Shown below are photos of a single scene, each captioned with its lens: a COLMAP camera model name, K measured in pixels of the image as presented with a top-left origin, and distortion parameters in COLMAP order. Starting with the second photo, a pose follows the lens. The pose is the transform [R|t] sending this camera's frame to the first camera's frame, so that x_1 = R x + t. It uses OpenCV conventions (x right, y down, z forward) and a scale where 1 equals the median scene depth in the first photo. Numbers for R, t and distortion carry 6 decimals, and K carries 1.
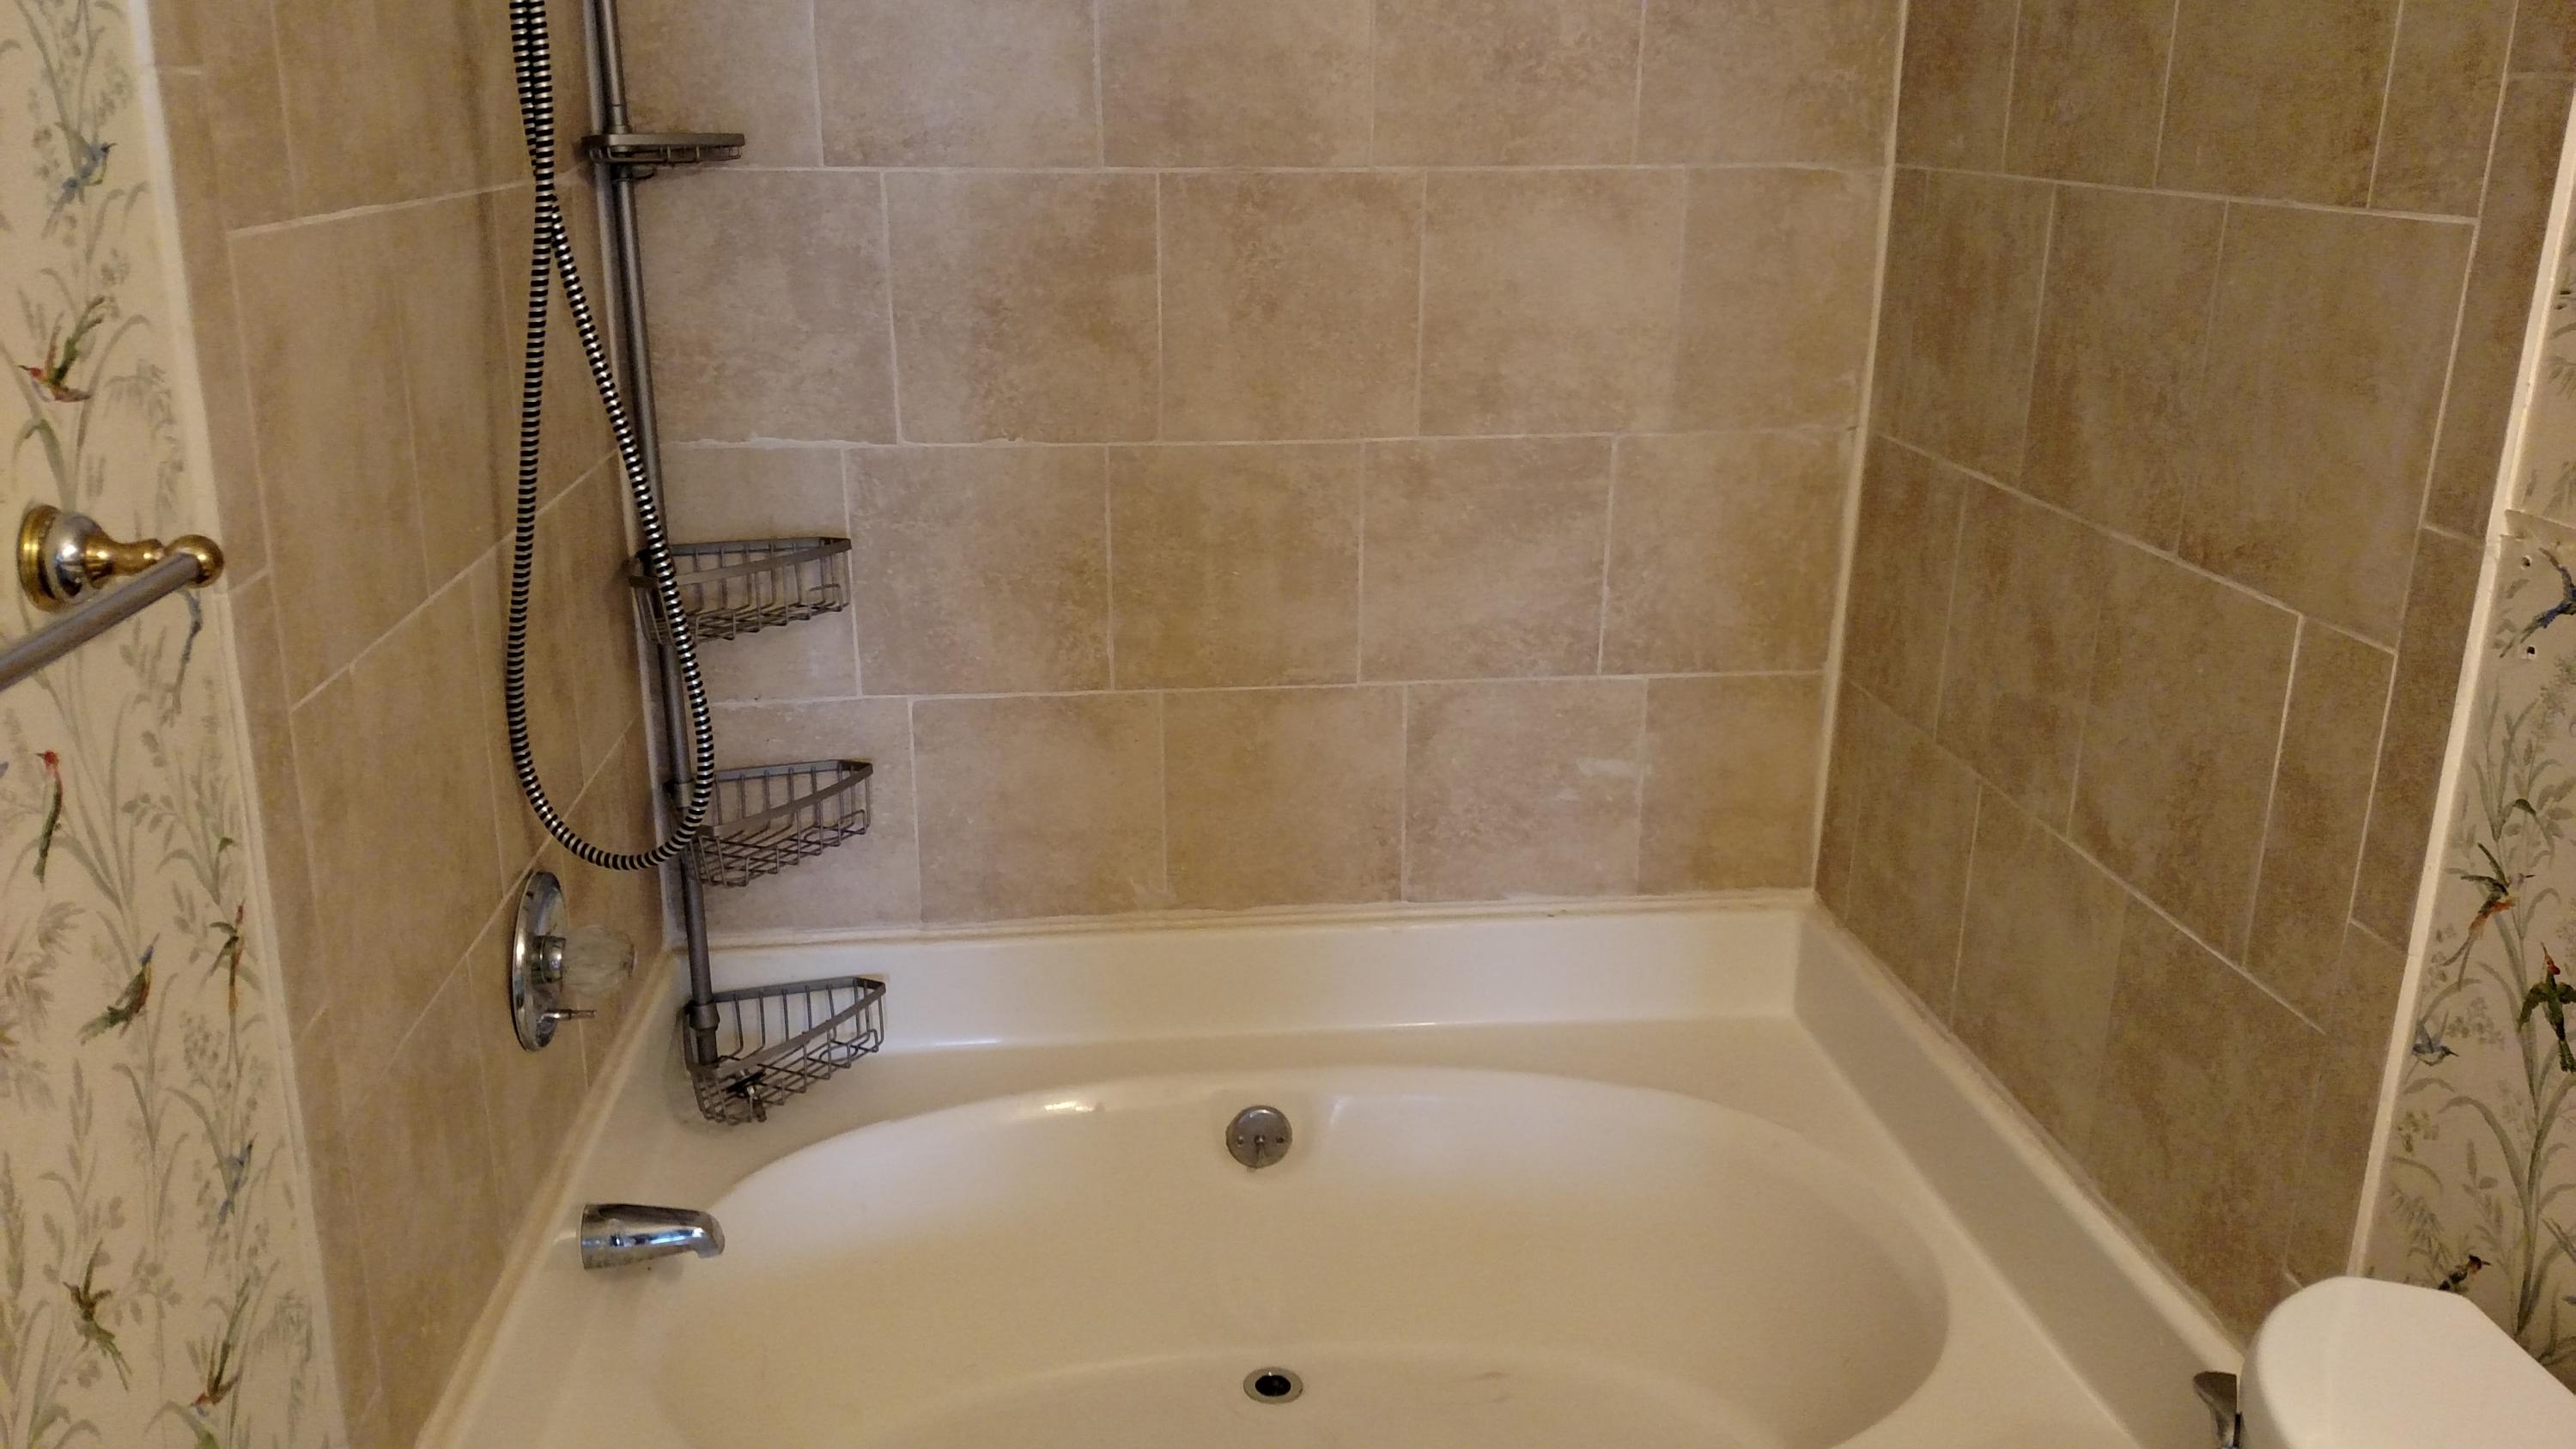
lens RADIAL K [[1987.6, 0, 1242.0], [0, 1987.6, 726.1], [0, 0, 1]] dist [0.097955, -0.119560]
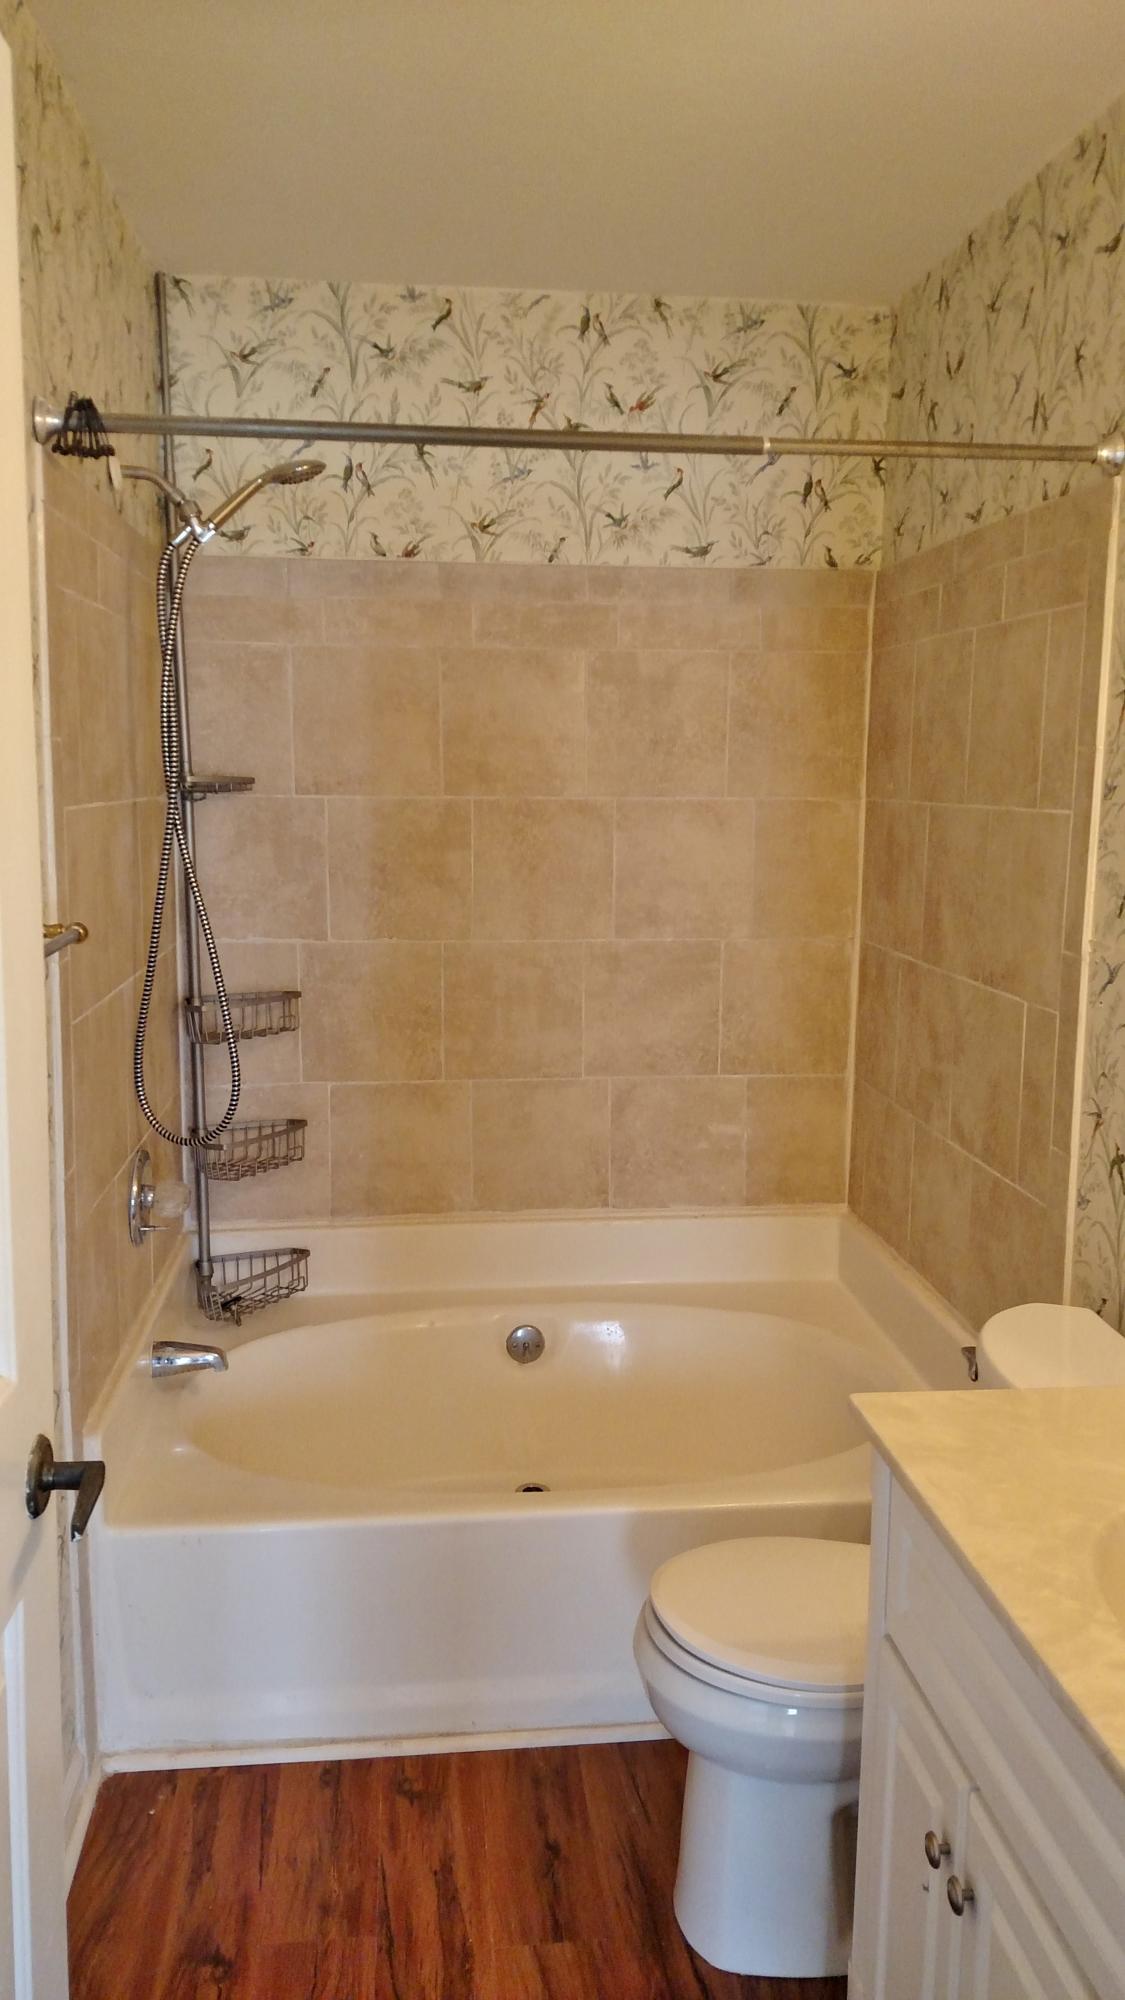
lens RADIAL K [[1590.7, 0, 560.0], [0, 1590.7, 1008.4], [0, 0, 1]] dist [0.082781, -0.121522]
pose [[0.999888, 0.002712, 0.014696, 0.018592], [-0.000313, 0.986978, -0.160857, 0.154938], [-0.014941, 0.160834, 0.986868, -0.436237]]
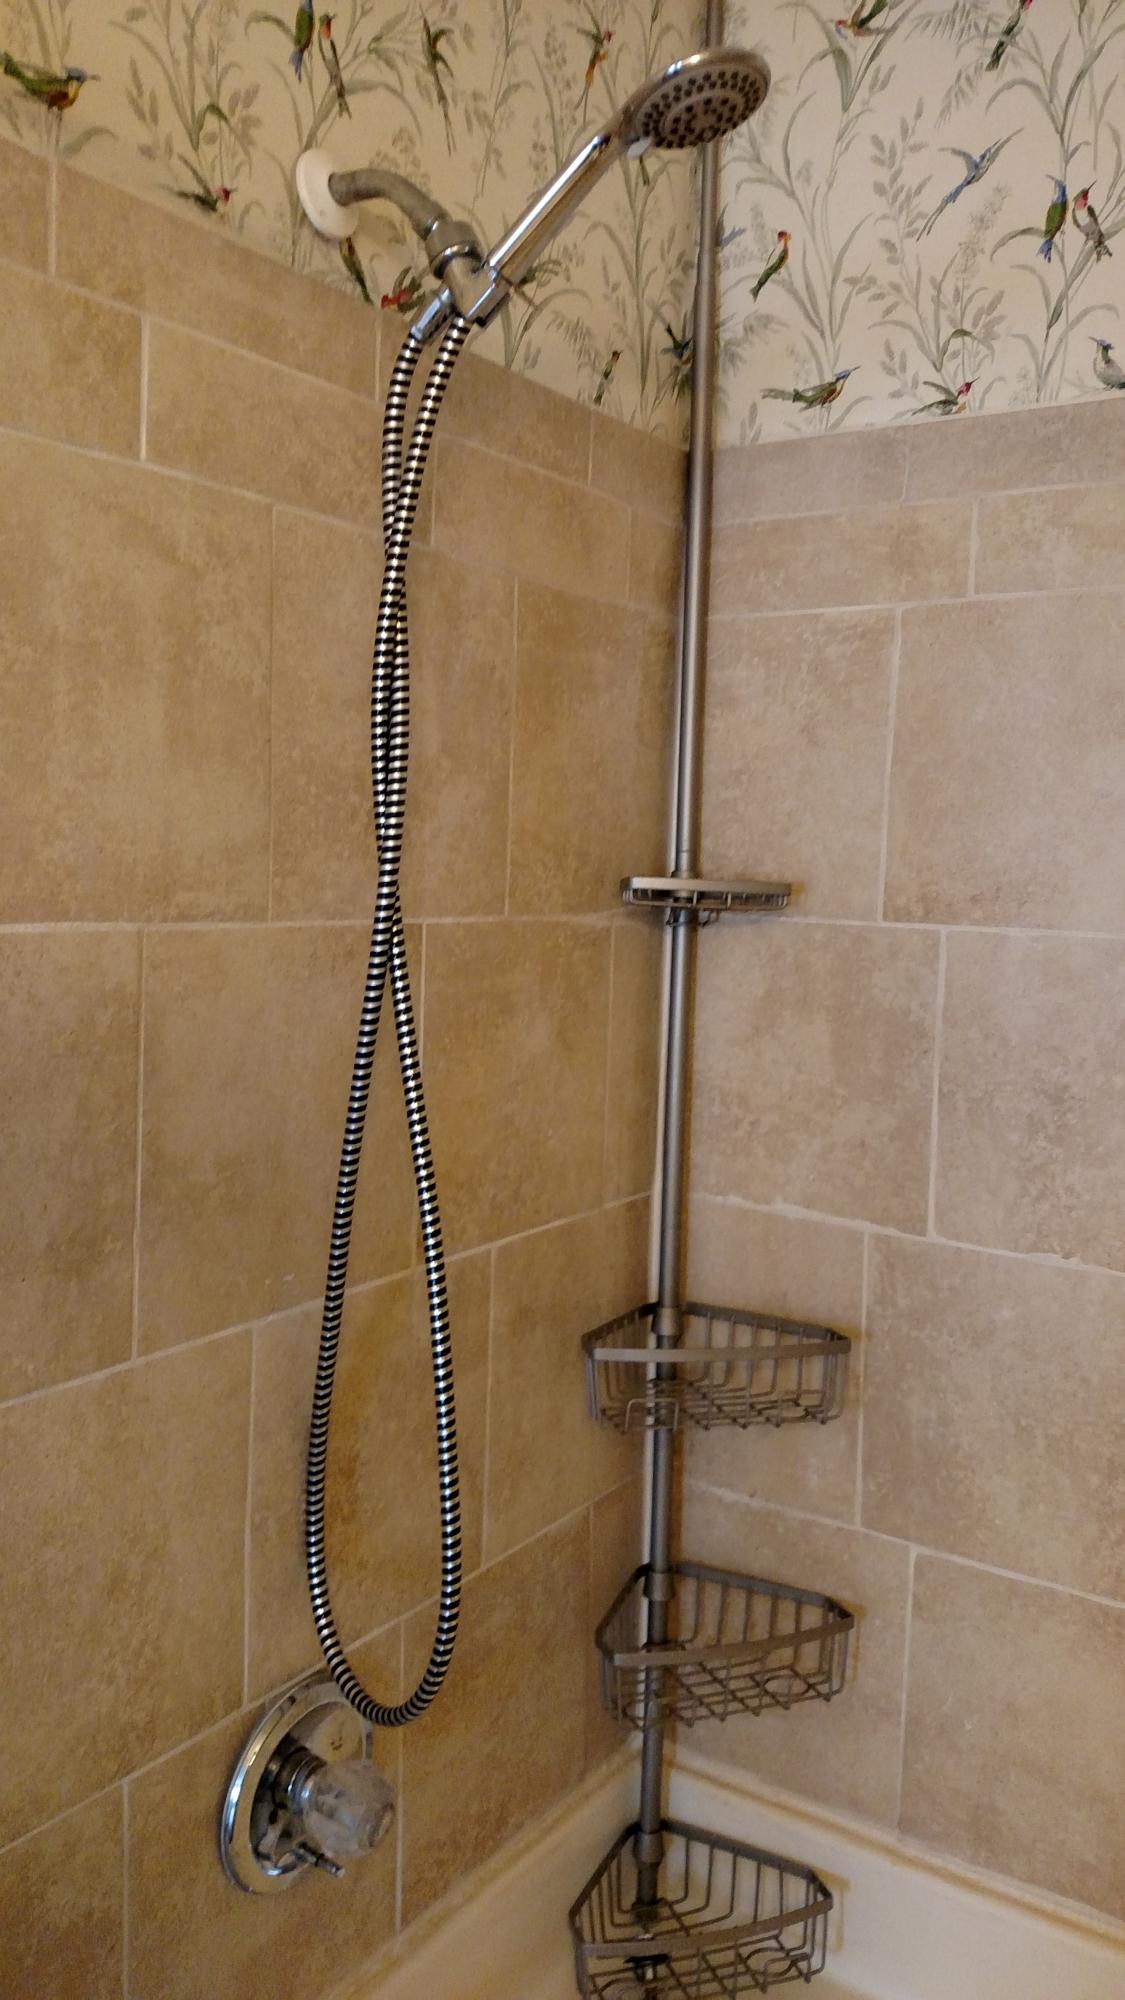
lens RADIAL K [[1590.7, 0, 555.3], [0, 1590.7, 977.3], [0, 0, 1]] dist [0.082781, -0.121522]
pose [[0.783065, 0.075392, -0.617353, 0.112353], [-0.220261, 0.961909, -0.161915, -0.103457], [0.581631, 0.262769, 0.769843, 0.361703]]
